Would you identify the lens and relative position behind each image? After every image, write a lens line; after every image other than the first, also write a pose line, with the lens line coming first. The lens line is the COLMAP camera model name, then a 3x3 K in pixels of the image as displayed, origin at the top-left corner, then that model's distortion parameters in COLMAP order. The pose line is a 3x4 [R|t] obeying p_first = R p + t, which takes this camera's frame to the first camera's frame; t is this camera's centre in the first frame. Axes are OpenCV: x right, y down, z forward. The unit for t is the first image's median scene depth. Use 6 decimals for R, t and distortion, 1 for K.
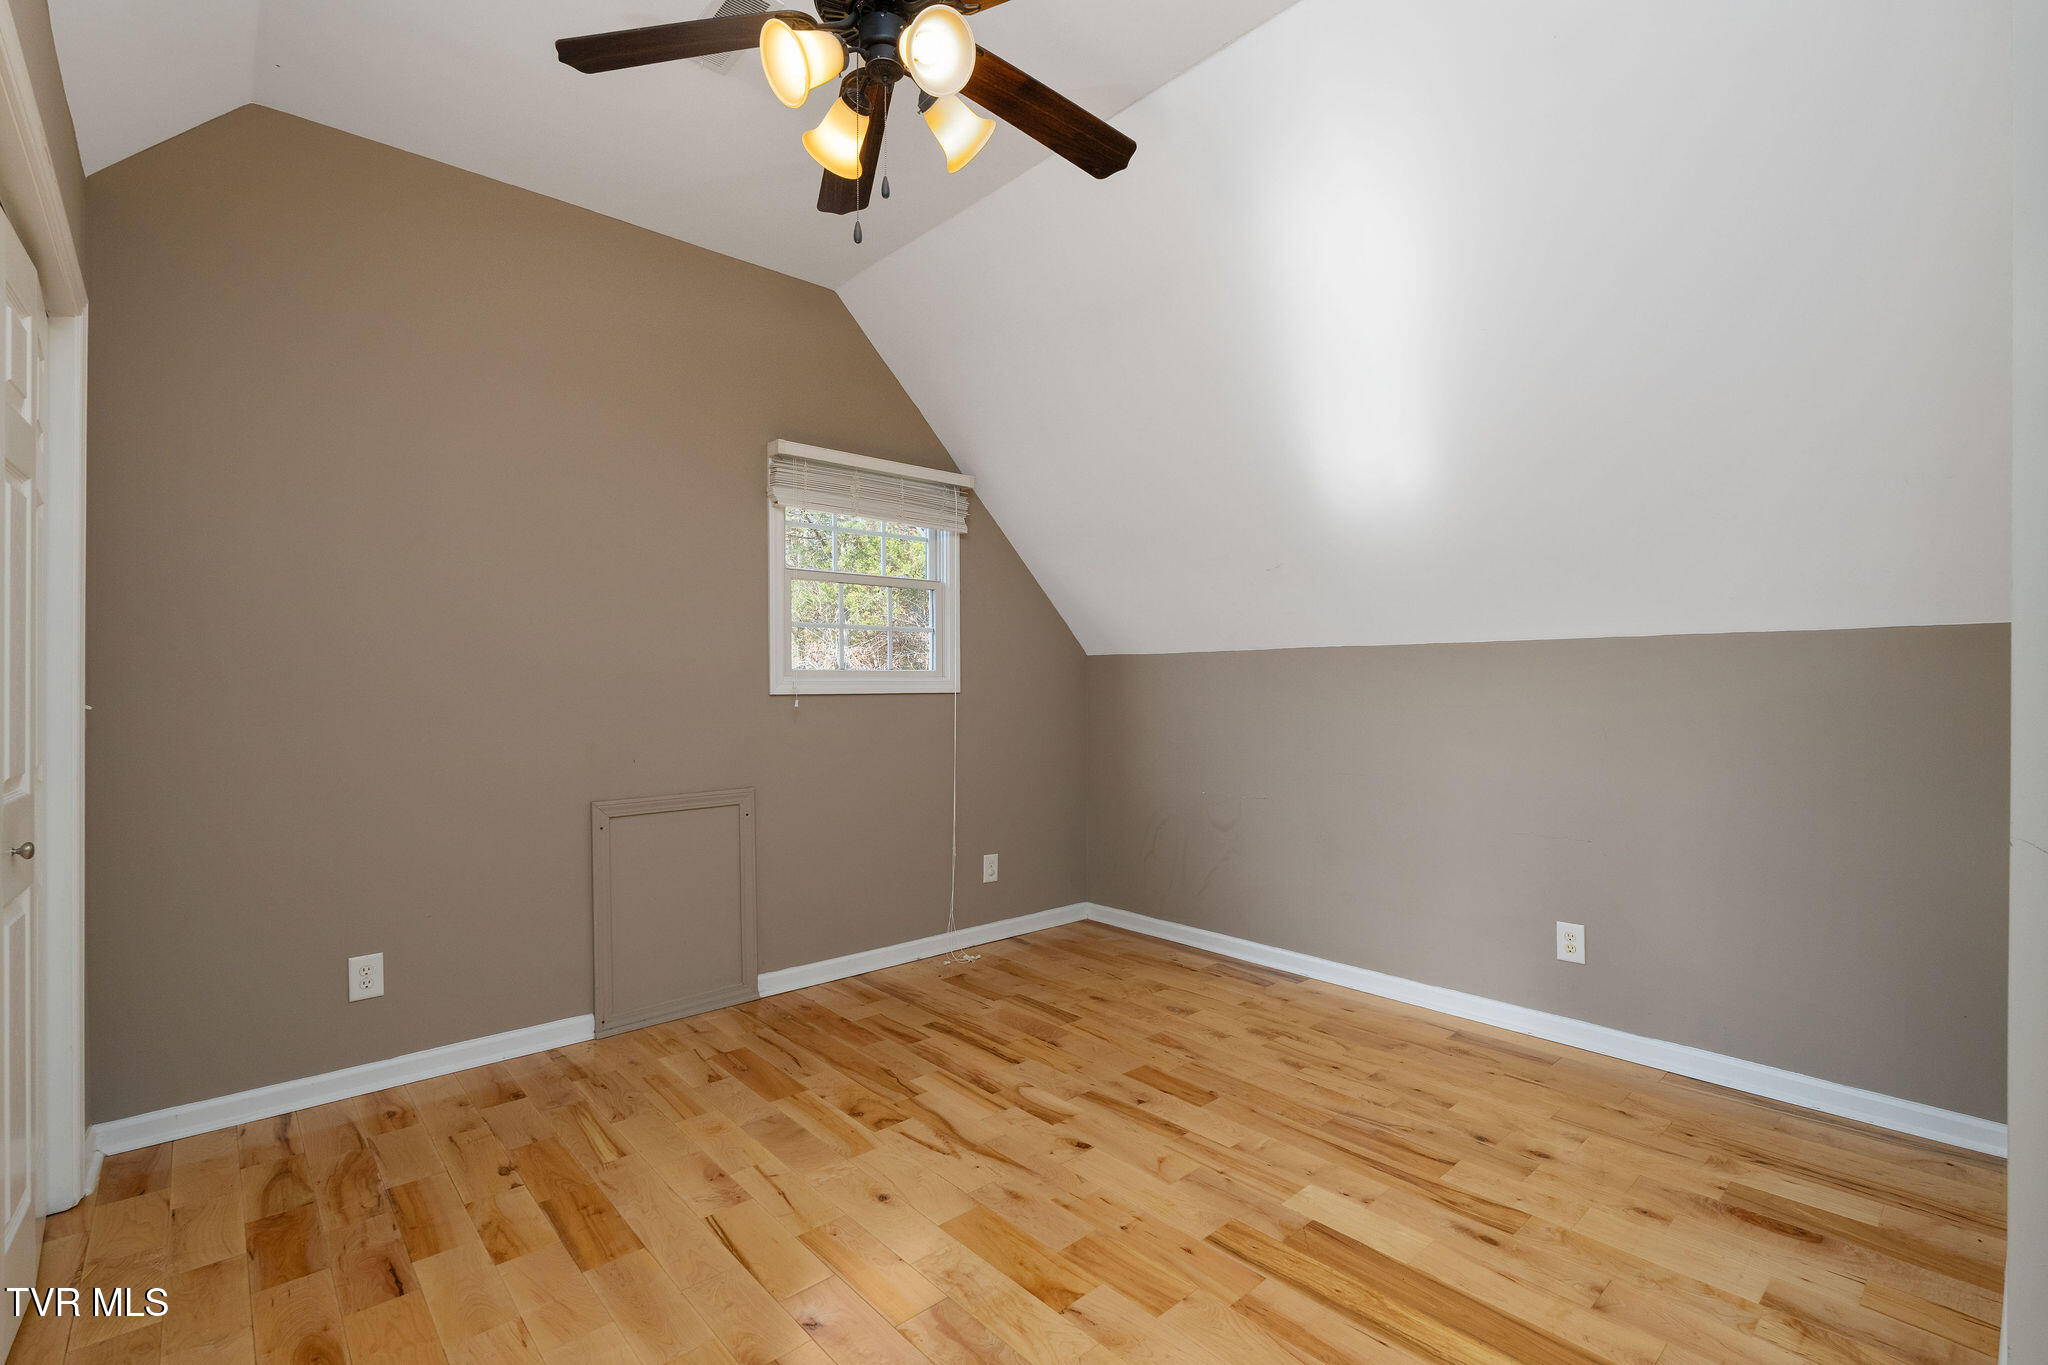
lens RADIAL K [[921.6, 0, 1034.0], [0, 921.6, 691.7], [0, 0, 1]] dist [-0.004253, 0.000985]
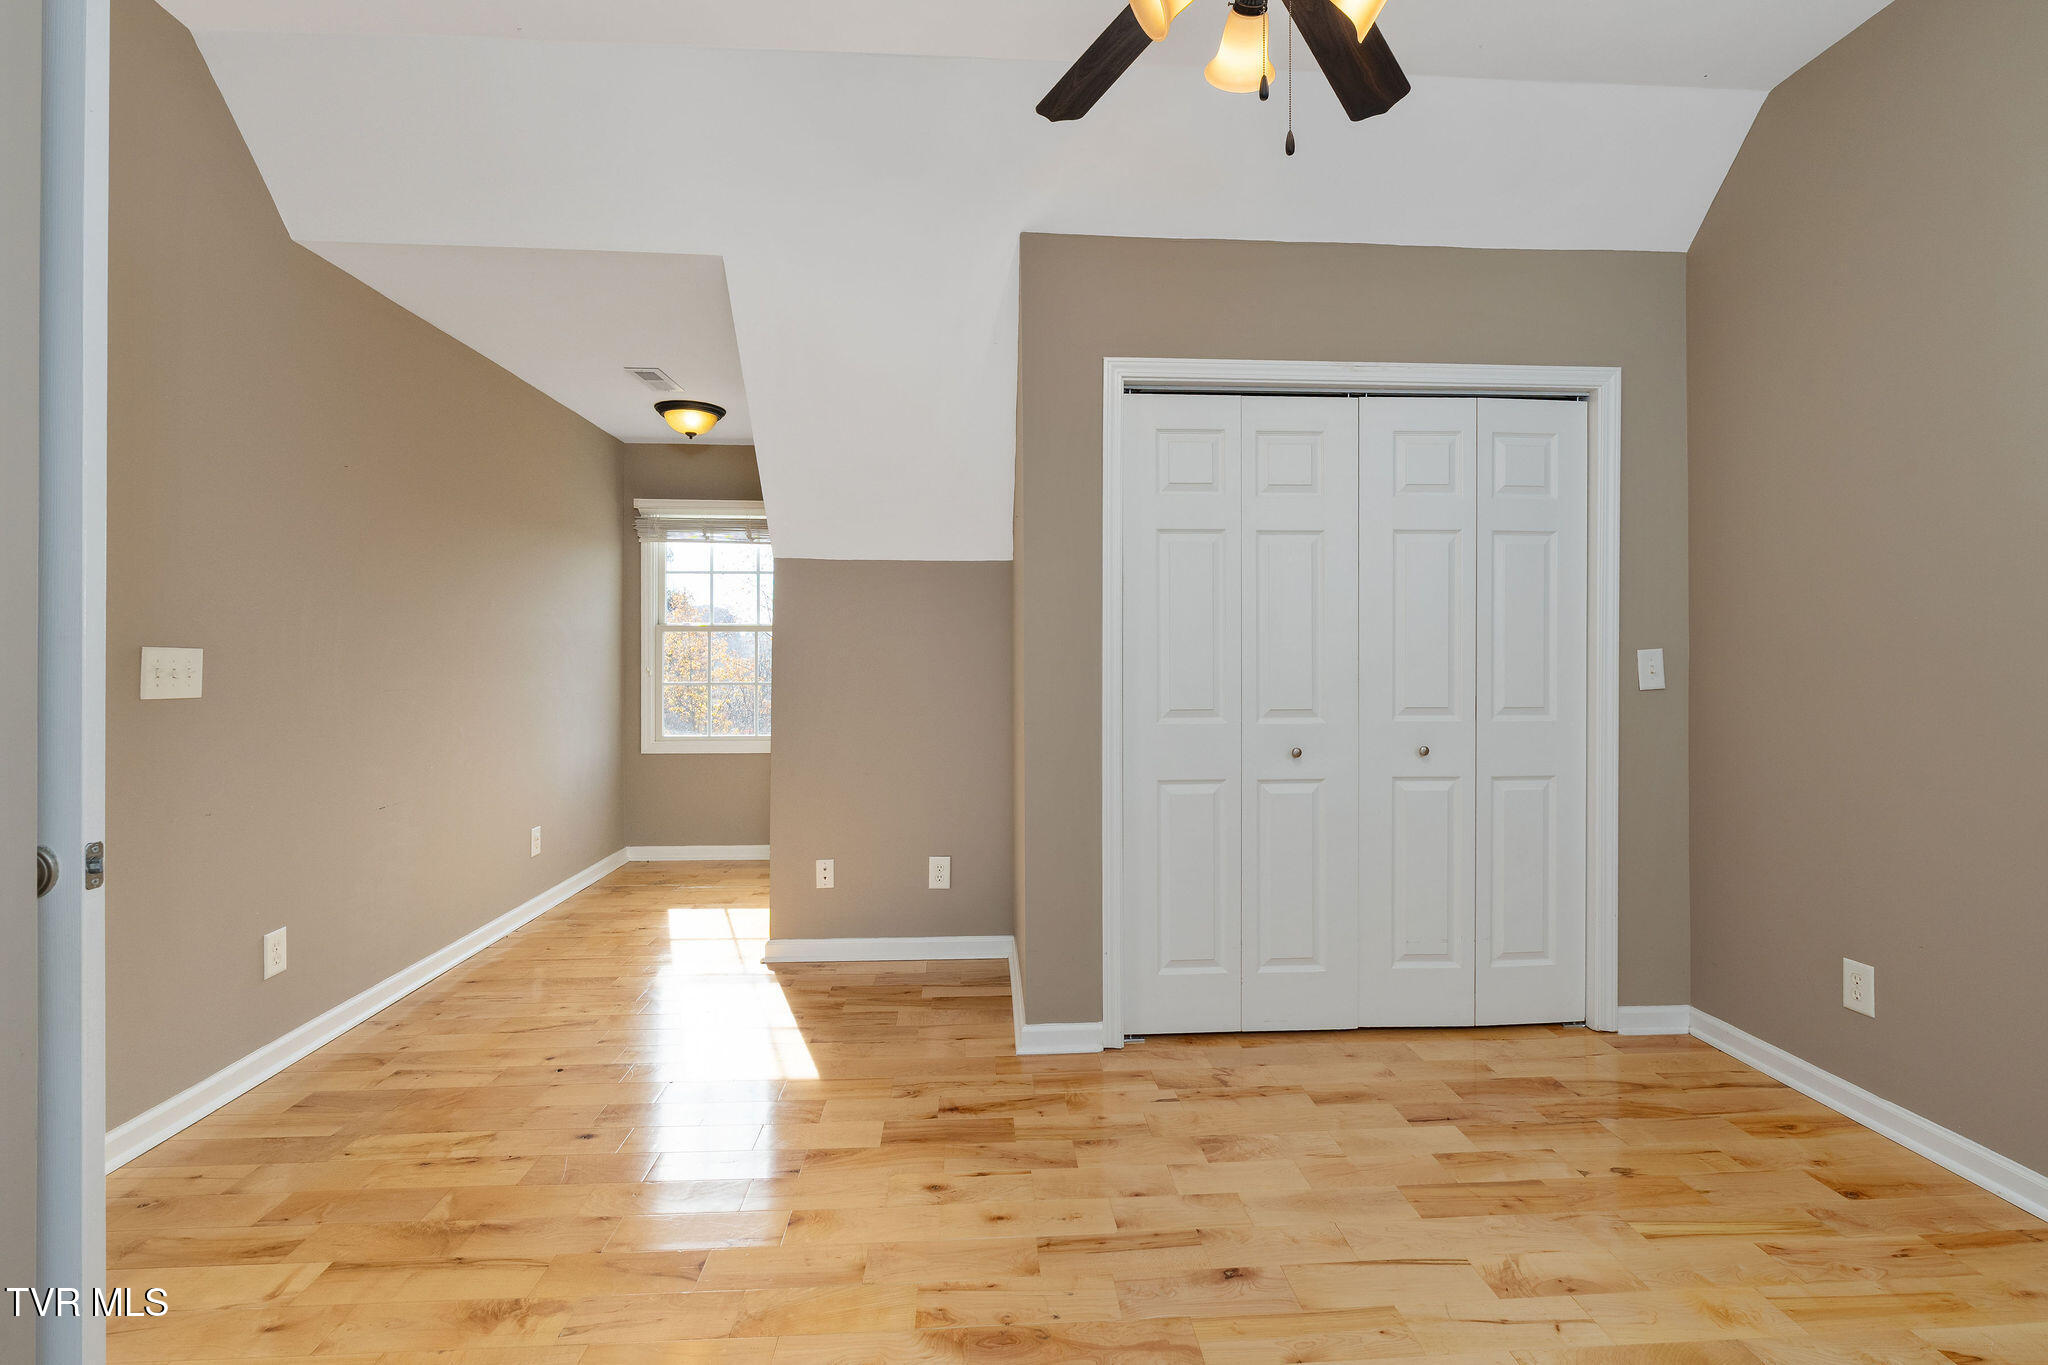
lens RADIAL K [[921.6, 0, 1031.7], [0, 921.6, 665.2], [0, 0, 1]] dist [-0.004253, 0.000985]
pose [[-0.627601, 0.005014, -0.778519, 0.532665], [-0.001819, 0.999967, 0.007907, -0.001980], [0.778533, 0.006378, -0.627572, 1.116611]]
